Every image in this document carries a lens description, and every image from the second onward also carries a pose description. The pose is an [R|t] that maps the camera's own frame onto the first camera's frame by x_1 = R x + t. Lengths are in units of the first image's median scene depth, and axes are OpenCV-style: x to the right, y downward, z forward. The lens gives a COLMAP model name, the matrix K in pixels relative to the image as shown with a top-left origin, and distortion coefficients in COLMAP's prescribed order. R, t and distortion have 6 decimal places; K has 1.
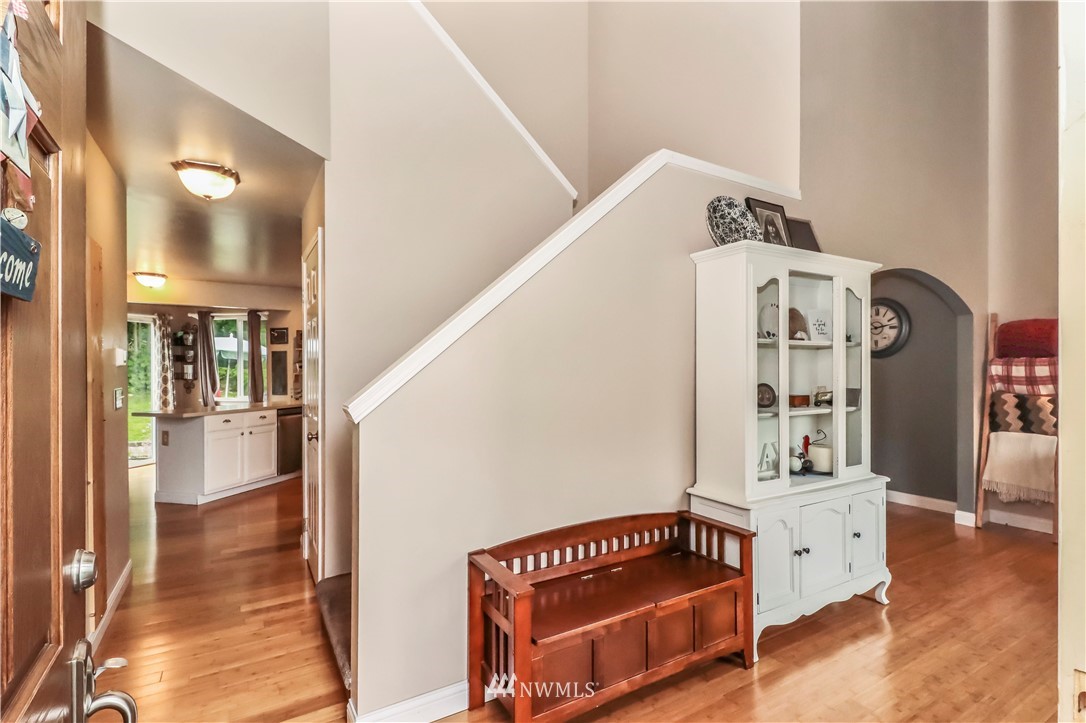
lens RADIAL K [[517.6, 0, 543.0], [0, 517.6, 361.5], [0, 0, 1]] dist [-0.000565, -0.000045]
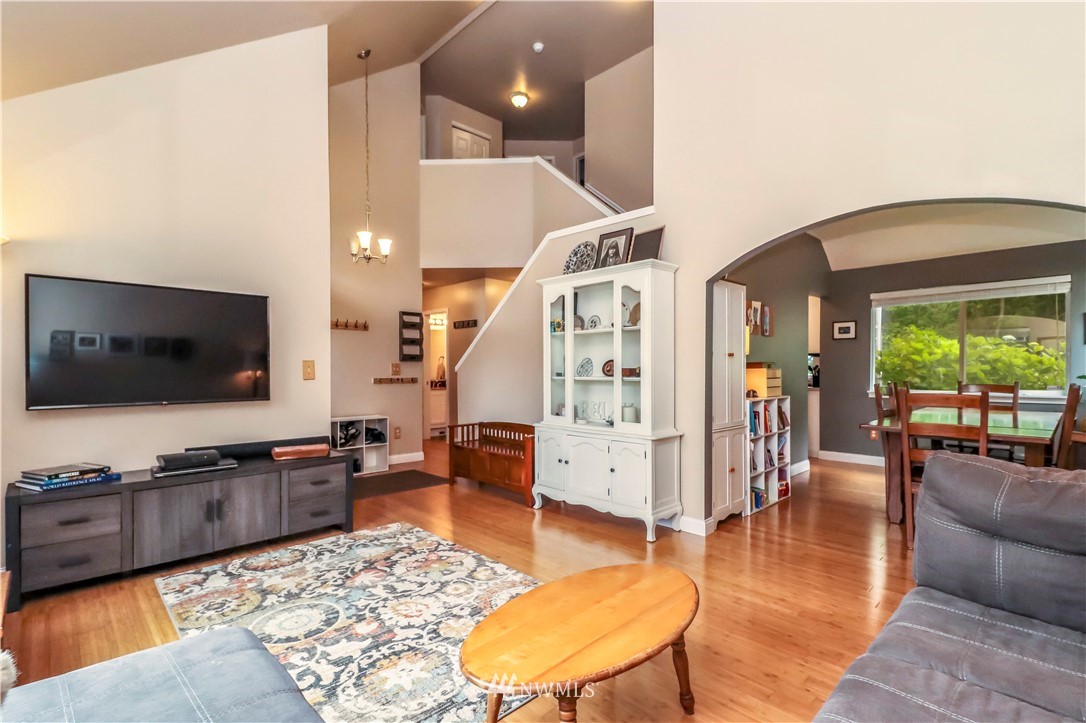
lens RADIAL K [[517.6, 0, 543.0], [0, 517.6, 361.5], [0, 0, 1]] dist [-0.000565, -0.000045]
pose [[0.215589, -0.005383, -0.976469, 1.894450], [0.008234, 0.999959, -0.003695, 0.053910], [0.976449, -0.007244, 0.215625, 0.532536]]
